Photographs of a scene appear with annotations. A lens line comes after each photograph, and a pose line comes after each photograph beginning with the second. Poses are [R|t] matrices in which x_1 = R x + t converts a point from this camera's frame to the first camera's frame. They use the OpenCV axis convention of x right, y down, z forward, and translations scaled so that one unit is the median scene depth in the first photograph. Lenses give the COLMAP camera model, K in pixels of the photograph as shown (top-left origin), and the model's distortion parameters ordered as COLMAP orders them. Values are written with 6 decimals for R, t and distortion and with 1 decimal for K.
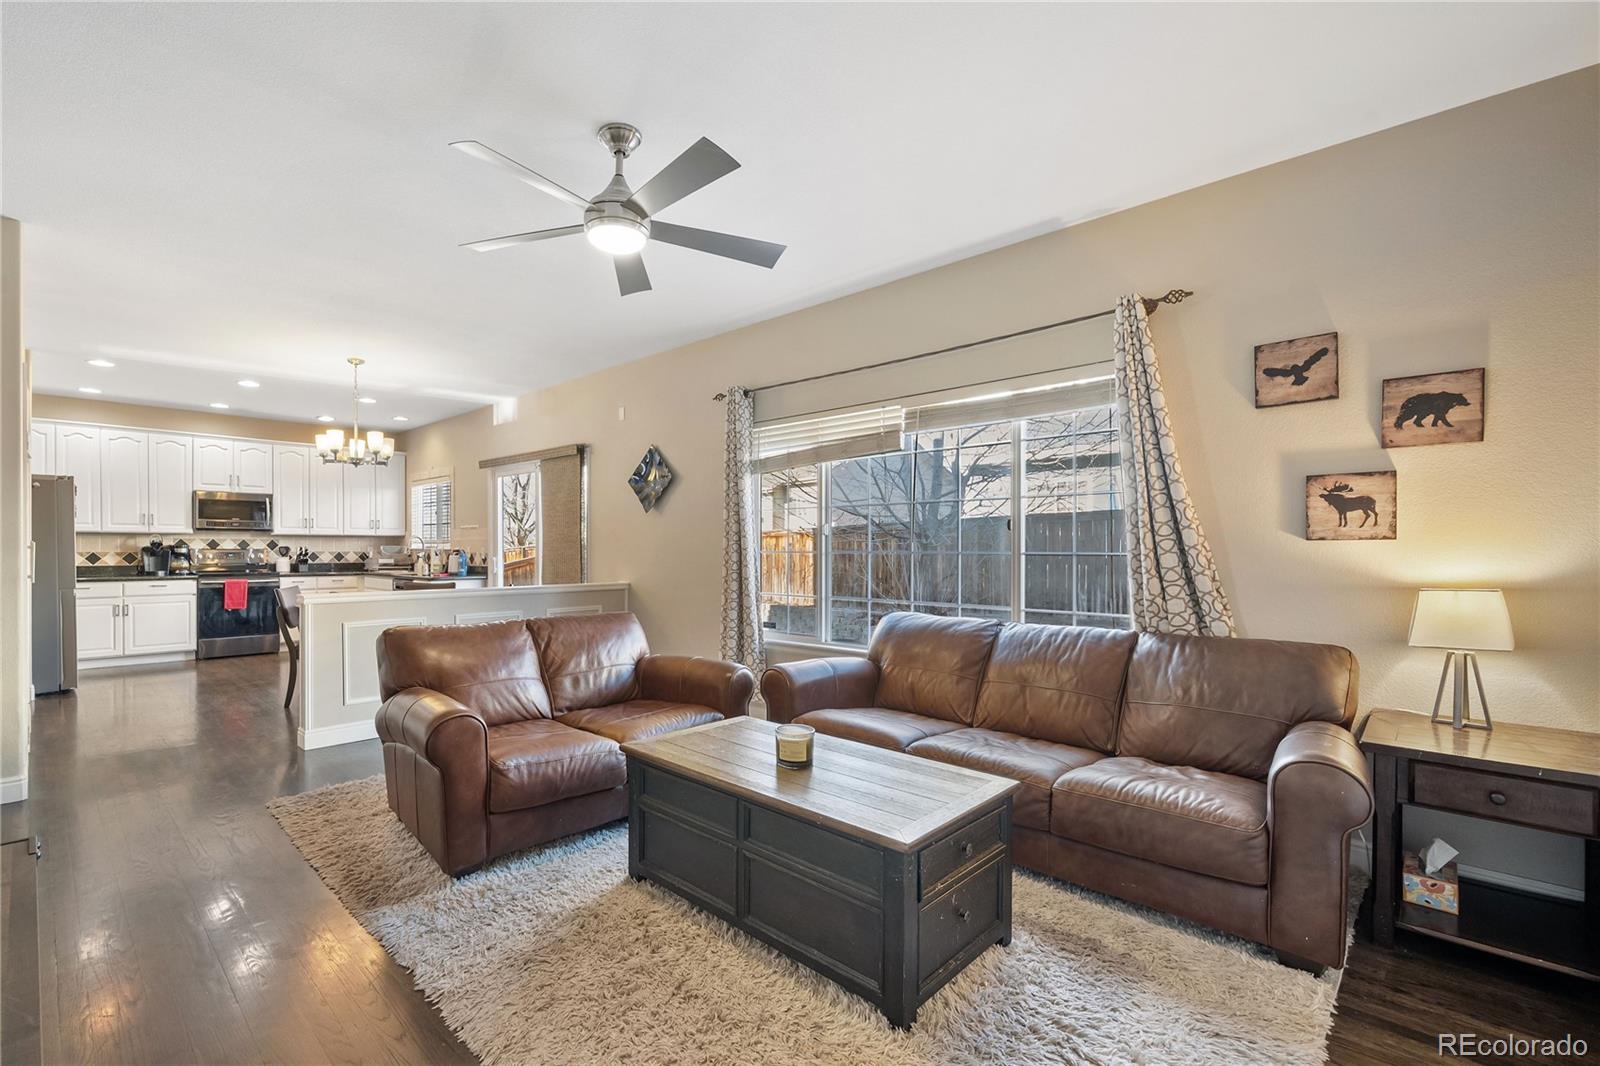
lens RADIAL K [[688.7, 0, 699.5], [0, 688.7, 549.1], [0, 0, 1]] dist [0.005519, 0.000450]
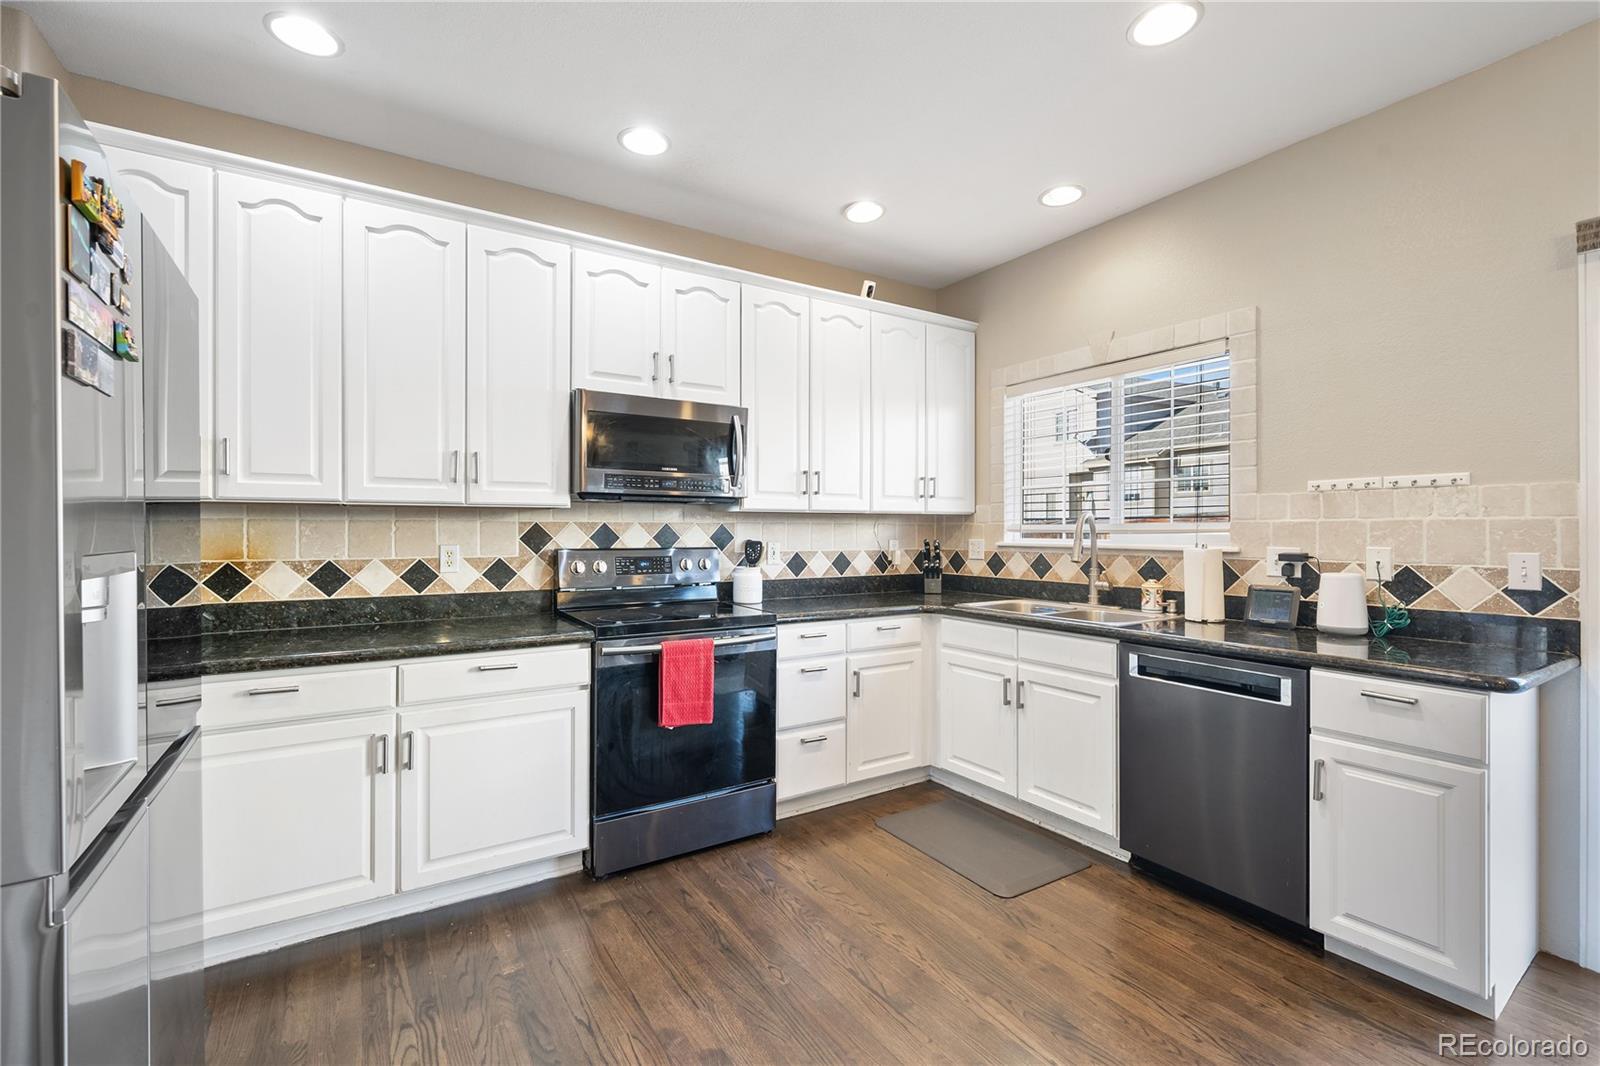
lens RADIAL K [[660.9, 0, 788.0], [0, 660.9, 527.6], [0, 0, 1]] dist [0.009098, -0.000186]
pose [[0.979690, -0.001855, -0.200510, -0.553470], [0.000259, 0.999968, -0.007984, -0.009374], [0.200519, 0.007770, 0.979659, 0.683372]]
